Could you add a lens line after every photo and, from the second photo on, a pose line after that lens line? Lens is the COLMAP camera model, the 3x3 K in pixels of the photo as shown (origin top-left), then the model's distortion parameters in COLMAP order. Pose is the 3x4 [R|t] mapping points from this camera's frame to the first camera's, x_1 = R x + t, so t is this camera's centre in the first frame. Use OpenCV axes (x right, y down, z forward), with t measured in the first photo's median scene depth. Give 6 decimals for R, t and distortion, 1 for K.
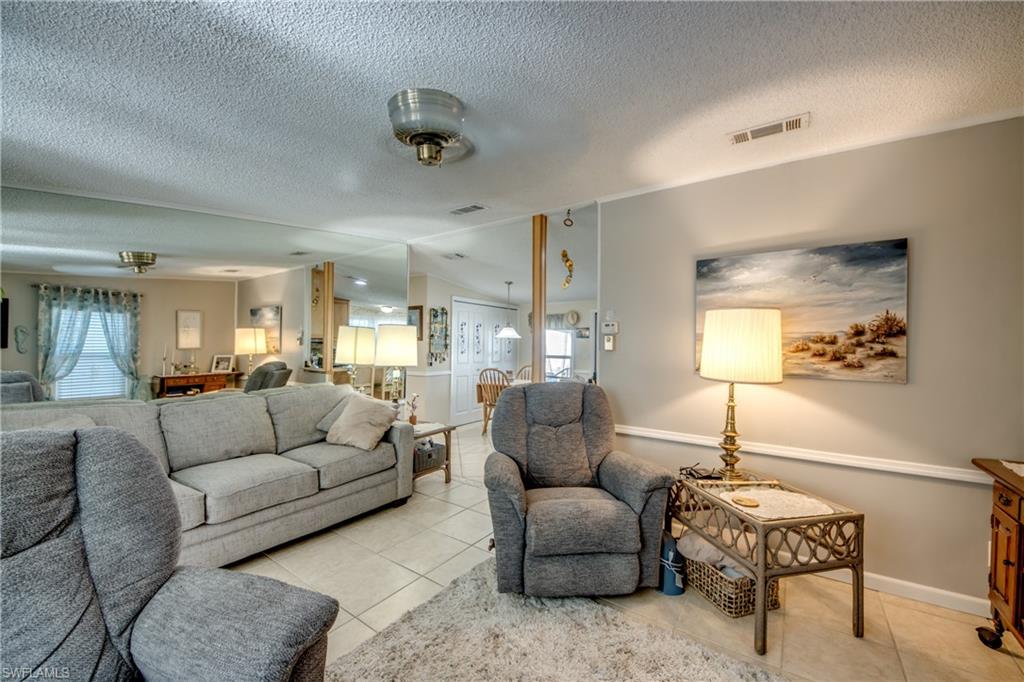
lens RADIAL K [[394.2, 0, 517.4], [0, 394.2, 344.5], [0, 0, 1]] dist [0.016091, -0.013499]
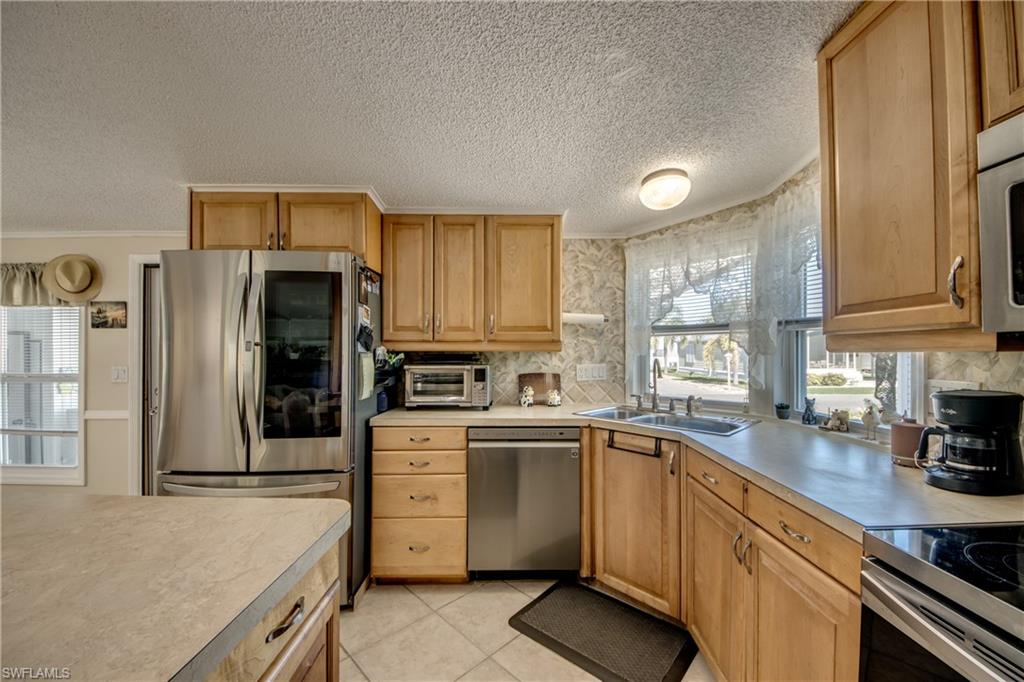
lens RADIAL K [[394.2, 0, 520.3], [0, 394.2, 352.4], [0, 0, 1]] dist [0.016091, -0.013499]
pose [[0.810709, -0.011664, 0.585333, 0.345110], [0.006268, 0.999917, 0.011244, 0.007614], [-0.585415, -0.005447, 0.810715, 0.566468]]
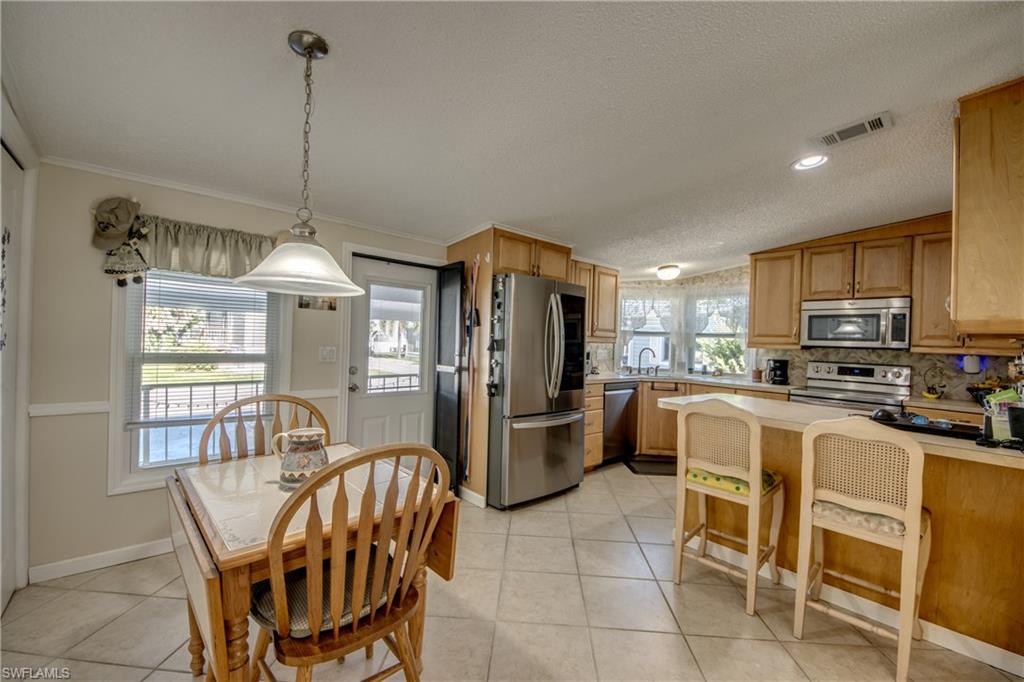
lens RADIAL K [[419.7, 0, 513.2], [0, 419.7, 343.5], [0, 0, 1]] dist [0.010628, -0.010454]
pose [[0.227645, -0.007641, 0.973714, -0.255605], [-0.035564, 0.999237, 0.016156, 0.005636], [-0.973095, -0.038307, 0.227199, 0.905175]]
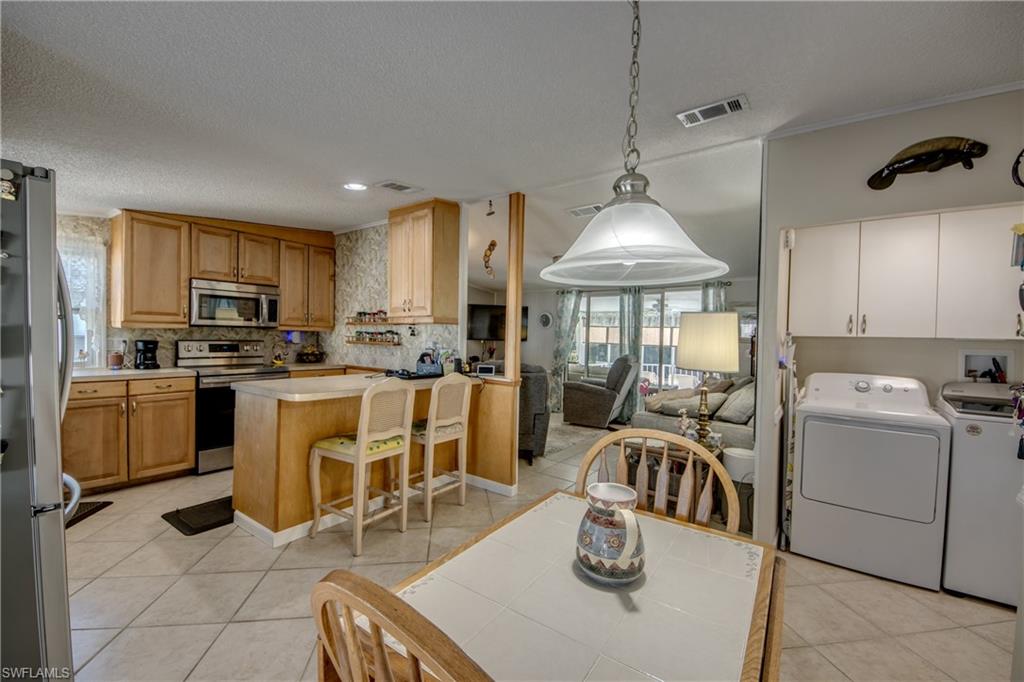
lens RADIAL K [[419.7, 0, 510.1], [0, 419.7, 343.6], [0, 0, 1]] dist [0.010628, -0.010454]
pose [[-0.999196, -0.031618, 0.024634, 0.022141], [-0.031232, 0.999386, 0.015904, 0.006925], [-0.025121, 0.015122, -0.999570, 1.277833]]
